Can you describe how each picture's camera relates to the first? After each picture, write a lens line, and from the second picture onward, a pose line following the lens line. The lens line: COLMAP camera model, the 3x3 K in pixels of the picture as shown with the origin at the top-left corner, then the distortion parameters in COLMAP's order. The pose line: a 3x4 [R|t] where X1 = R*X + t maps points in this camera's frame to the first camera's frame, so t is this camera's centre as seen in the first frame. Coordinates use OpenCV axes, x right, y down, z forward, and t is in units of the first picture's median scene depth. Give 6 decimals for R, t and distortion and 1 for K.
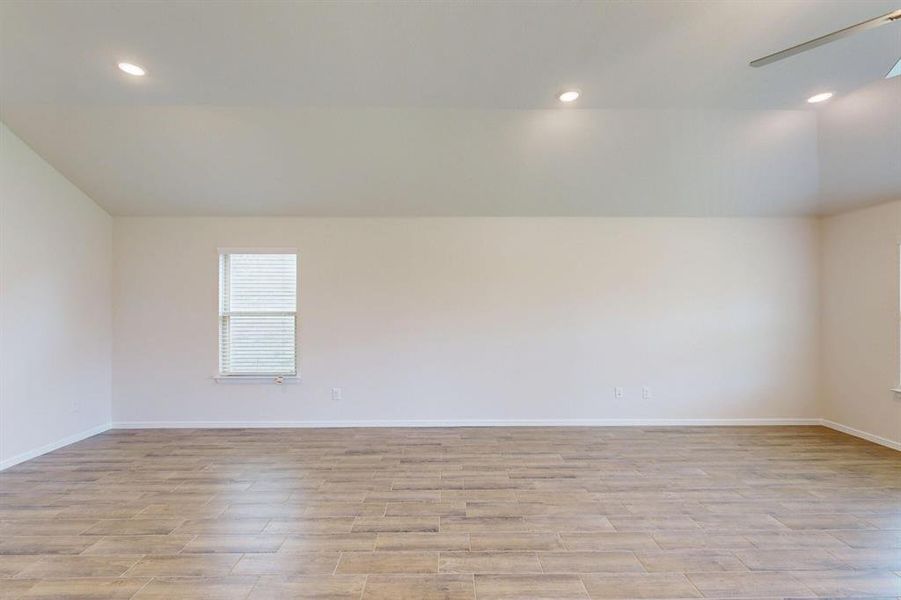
lens RADIAL K [[393.2, 0, 451.2], [0, 393.2, 301.1], [0, 0, 1]] dist [0.001850, -0.000168]
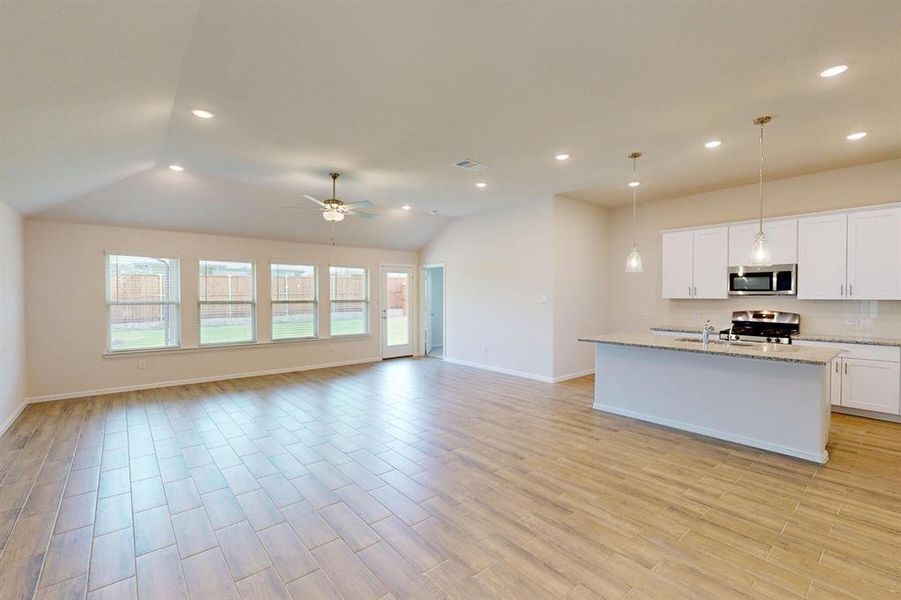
lens RADIAL K [[393.2, 0, 451.2], [0, 393.2, 301.1], [0, 0, 1]] dist [0.001850, -0.000168]
pose [[-0.637219, -0.013461, 0.770566, -0.953808], [-0.003040, 0.999884, 0.014953, 0.003533], [-0.770677, 0.007186, -0.637185, 1.072812]]
